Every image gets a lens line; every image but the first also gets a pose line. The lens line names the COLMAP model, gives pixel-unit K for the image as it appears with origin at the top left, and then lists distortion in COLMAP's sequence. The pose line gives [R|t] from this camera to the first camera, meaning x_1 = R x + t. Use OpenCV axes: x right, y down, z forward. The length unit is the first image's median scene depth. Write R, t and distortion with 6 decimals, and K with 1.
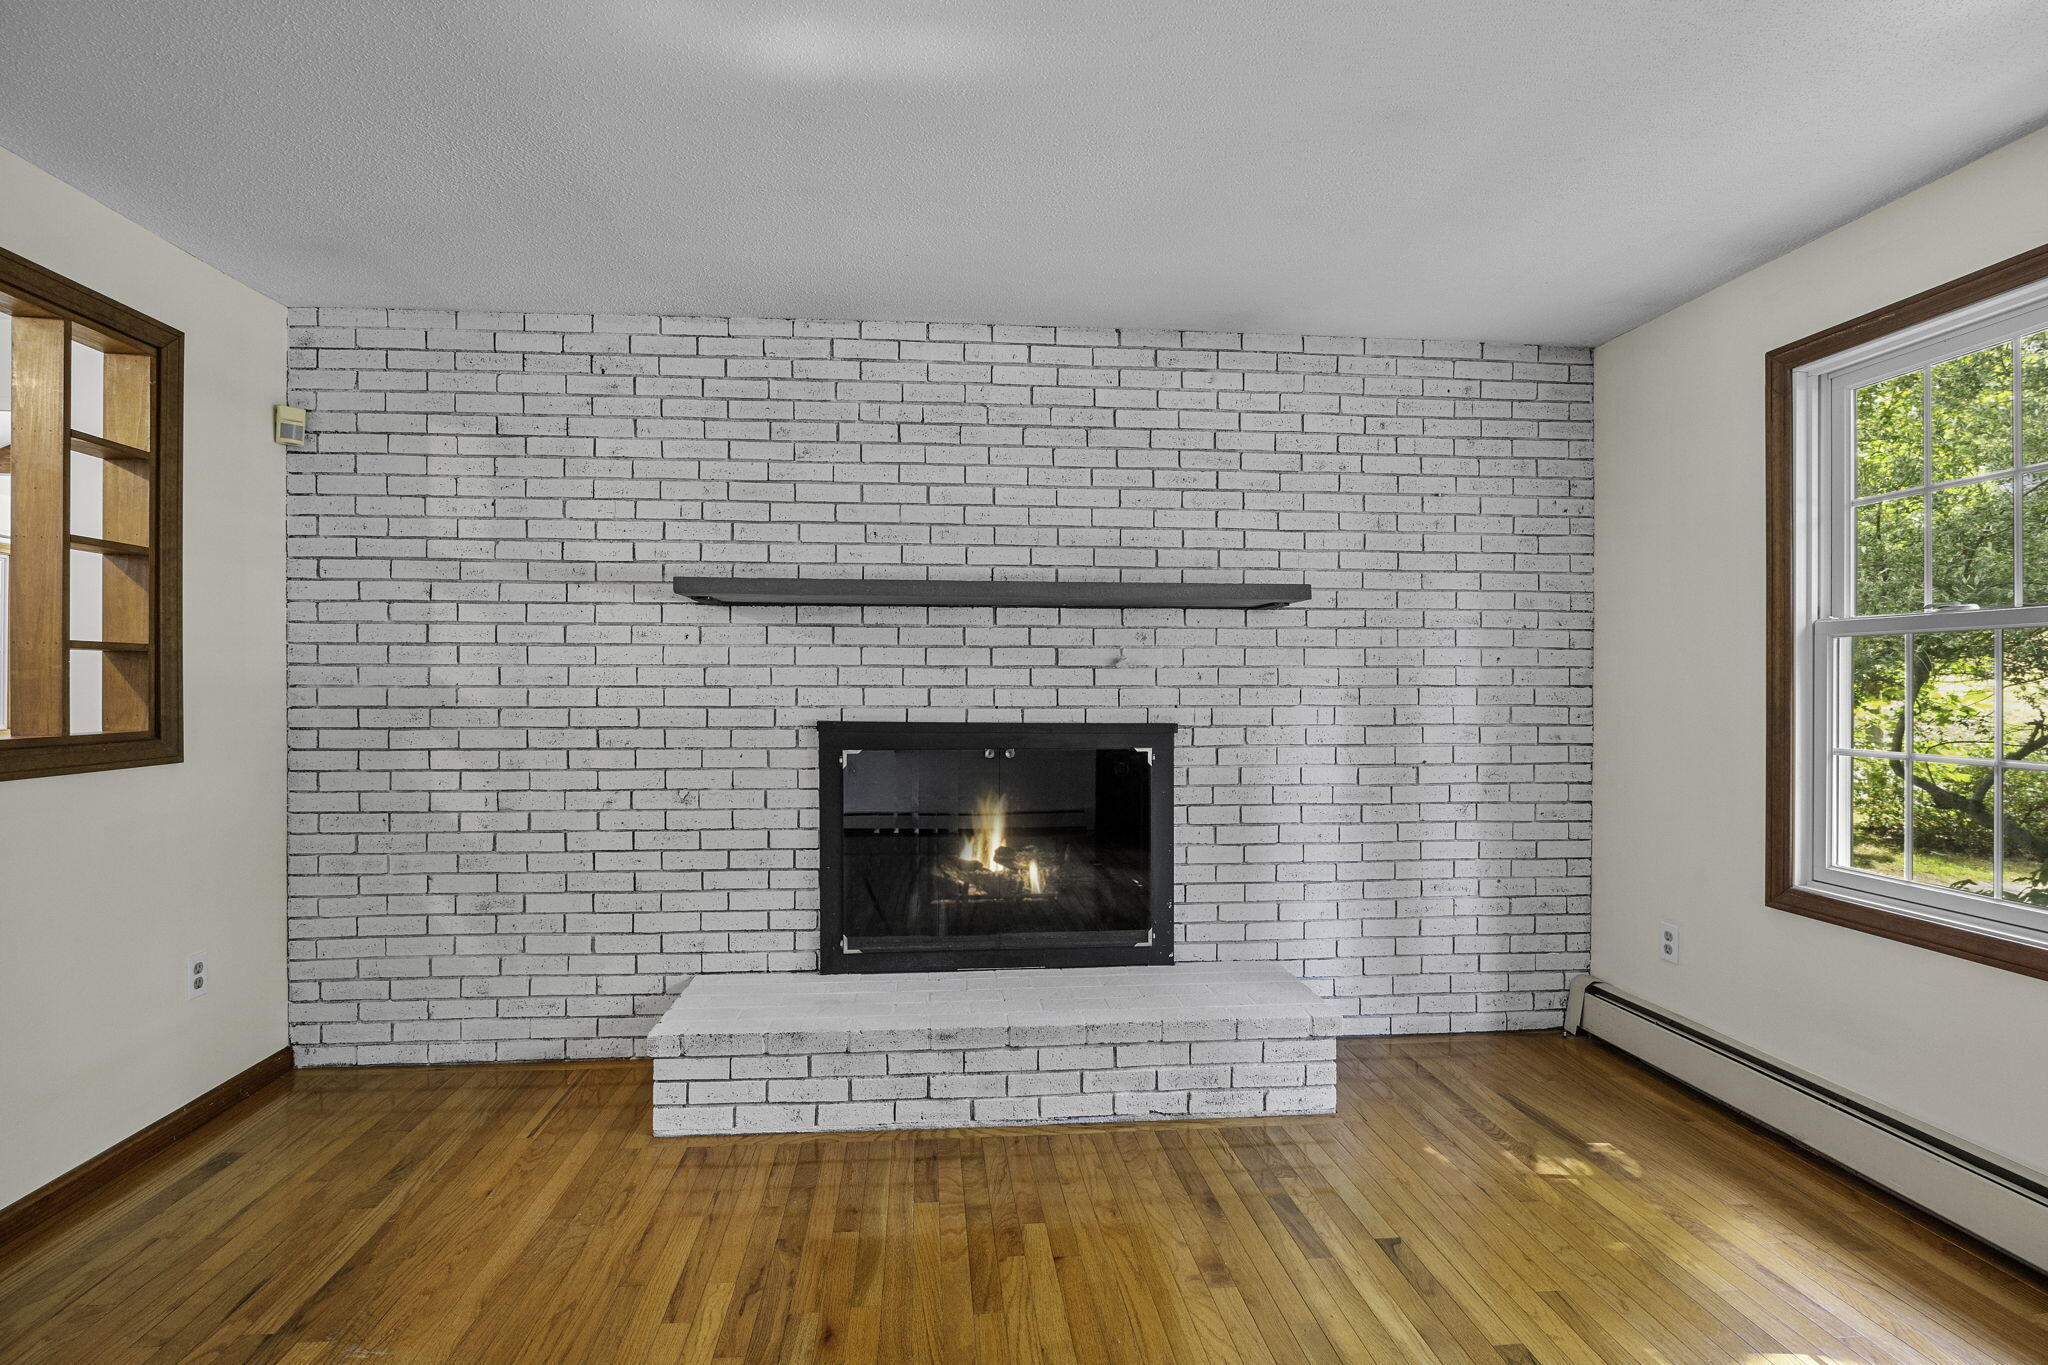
lens RADIAL K [[953.7, 0, 1009.6], [0, 953.7, 684.2], [0, 0, 1]] dist [-0.011453, 0.000134]
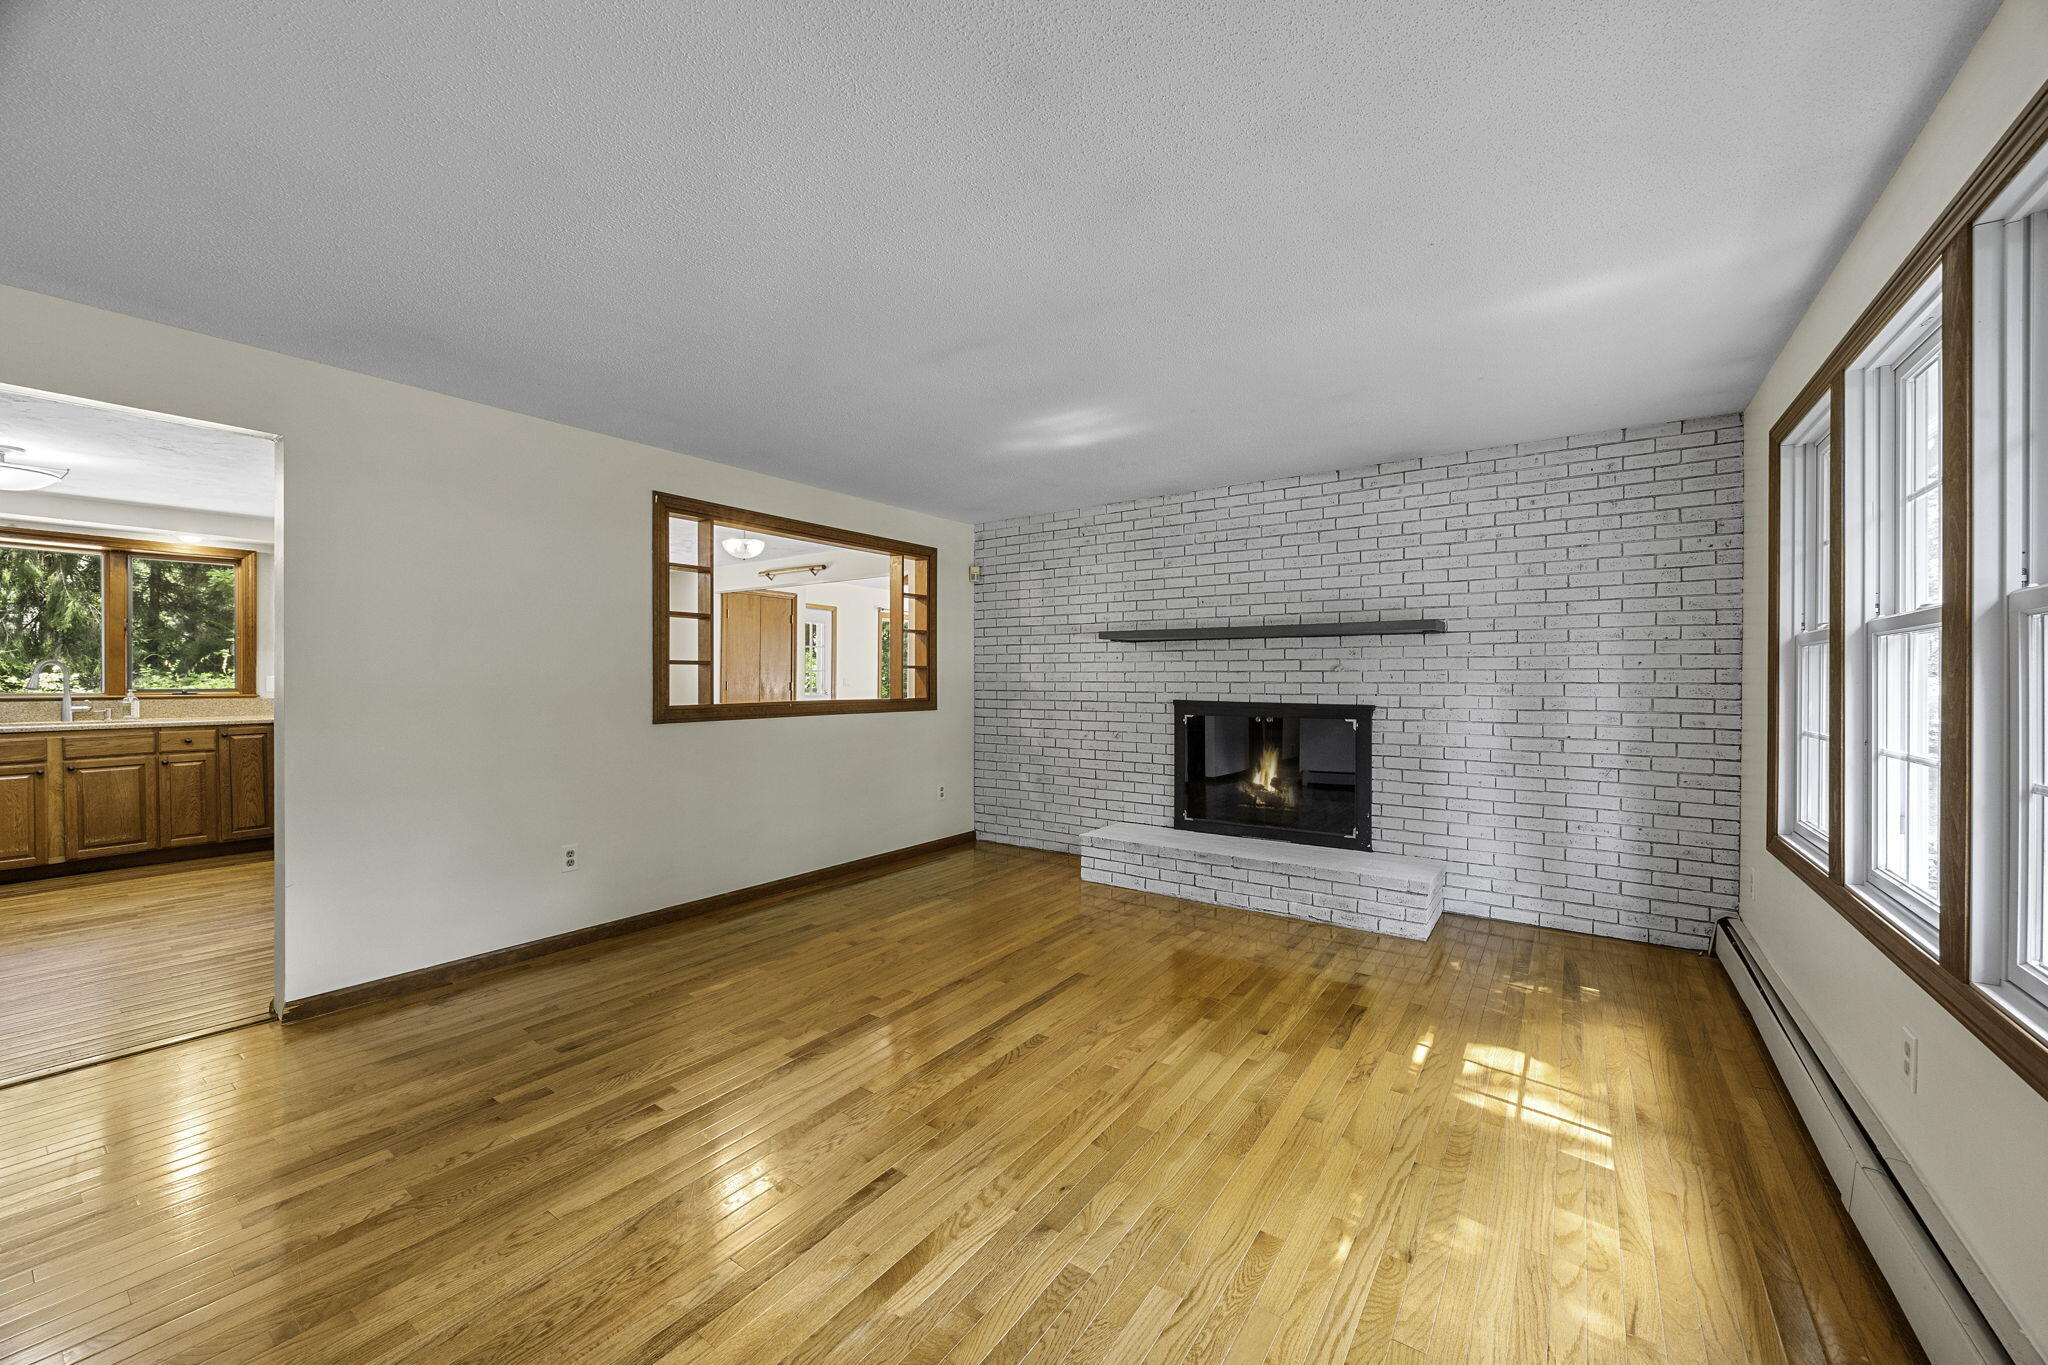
lens RADIAL K [[781.1, 0, 1019.9], [0, 781.1, 679.3], [0, 0, 1]] dist [-0.001414, -0.000019]
pose [[0.760567, 0.000169, -0.649260, 0.599320], [-0.001186, 0.999999, -0.001128, -0.001302], [0.649259, 0.001628, 0.760566, -0.426767]]
